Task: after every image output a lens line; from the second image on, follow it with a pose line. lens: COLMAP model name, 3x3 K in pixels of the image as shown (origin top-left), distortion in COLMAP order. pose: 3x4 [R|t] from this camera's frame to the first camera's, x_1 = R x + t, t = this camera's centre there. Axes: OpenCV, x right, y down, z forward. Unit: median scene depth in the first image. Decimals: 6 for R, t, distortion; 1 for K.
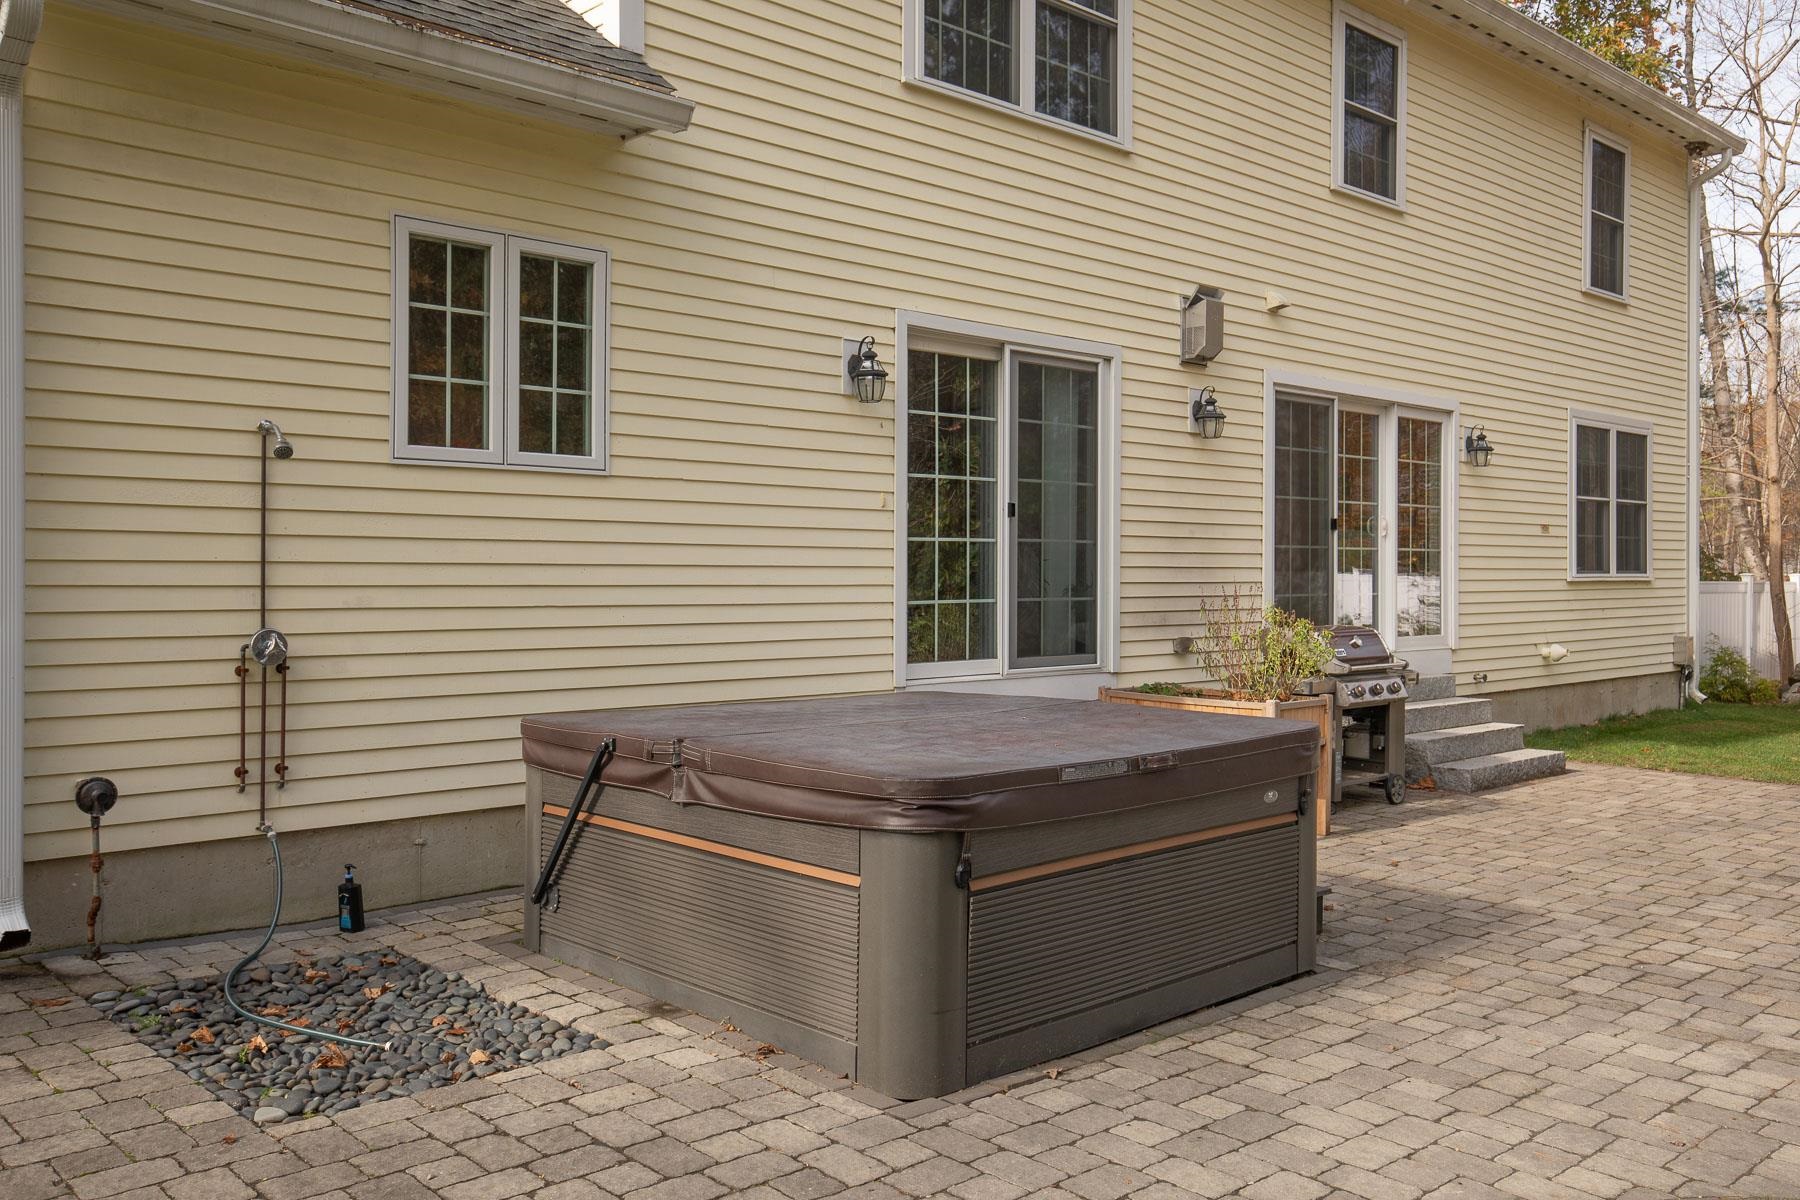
lens RADIAL K [[1477.2, 0, 900.1], [0, 1477.2, 573.0], [0, 0, 1]] dist [0.014594, 0.001623]
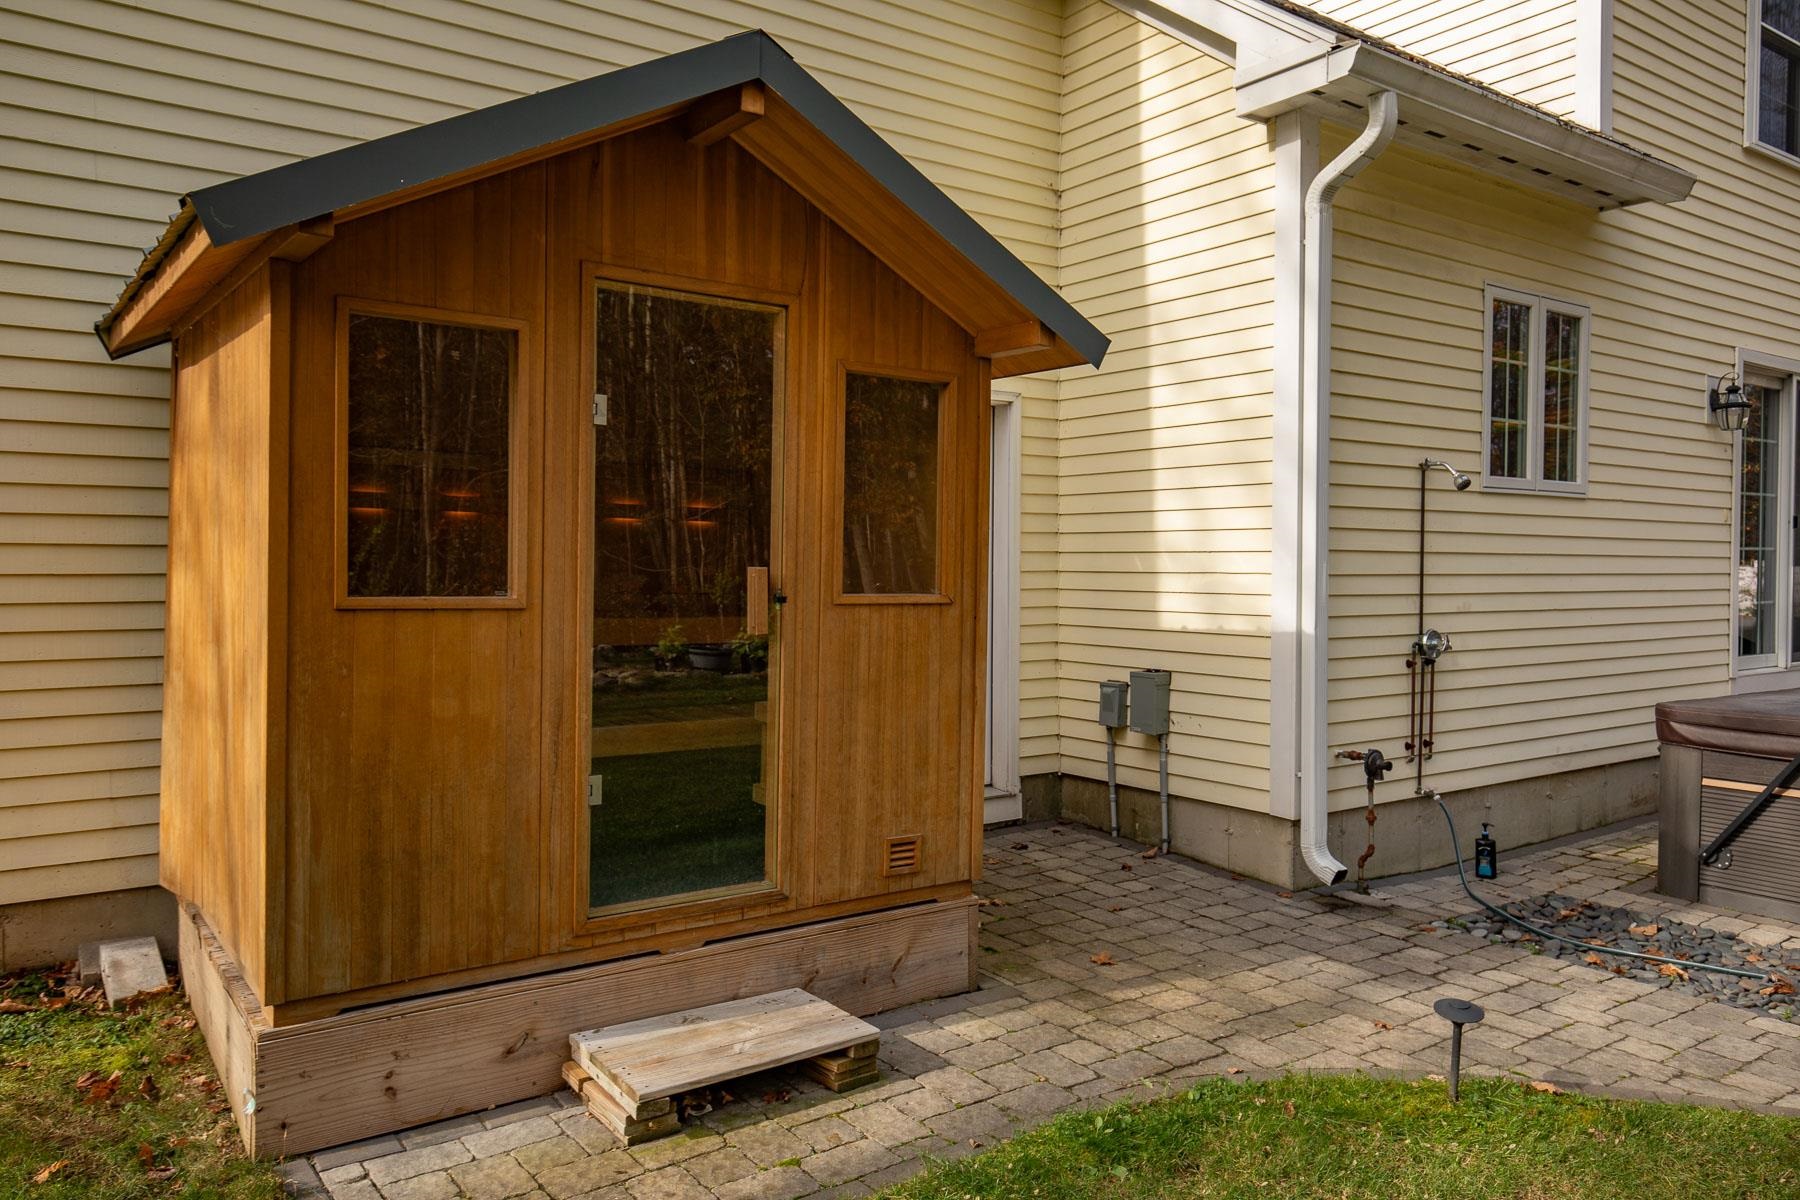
lens RADIAL K [[1285.6, 0, 900.0], [0, 1285.6, 600.0], [0, 0, 1]] dist [0.003969, 0.002437]
pose [[0.991475, 0.002115, -0.130283, -0.491582], [0.001381, 0.999641, 0.026739, -0.010619], [0.130293, -0.026691, 0.991116, -0.073233]]
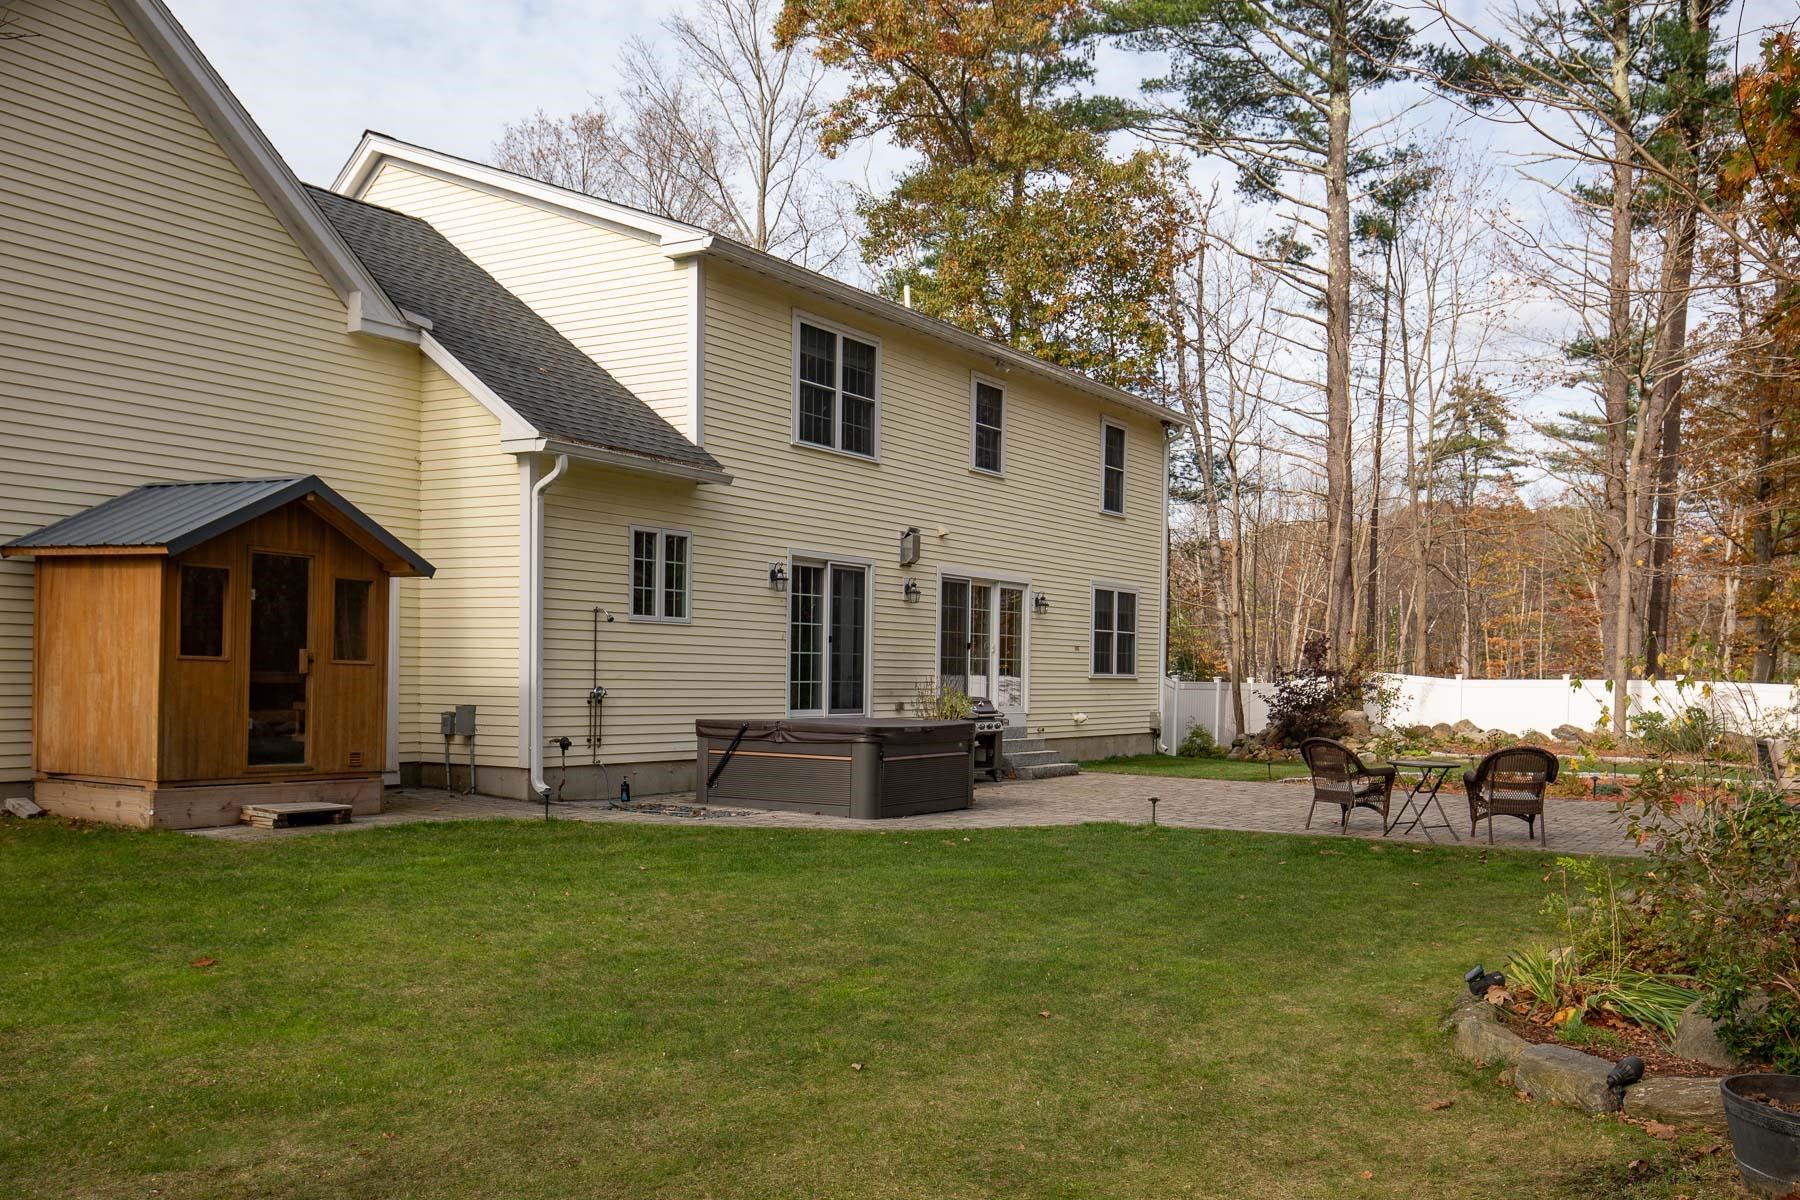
lens RADIAL K [[1594.1, 0, 898.1], [0, 1594.1, 725.7], [0, 0, 1]] dist [0.010710, 0.012849]
pose [[0.963550, 0.002128, 0.267521, -0.457320], [-0.010843, 0.999457, 0.031103, 0.009517], [-0.267309, -0.032870, 0.963050, -1.275770]]
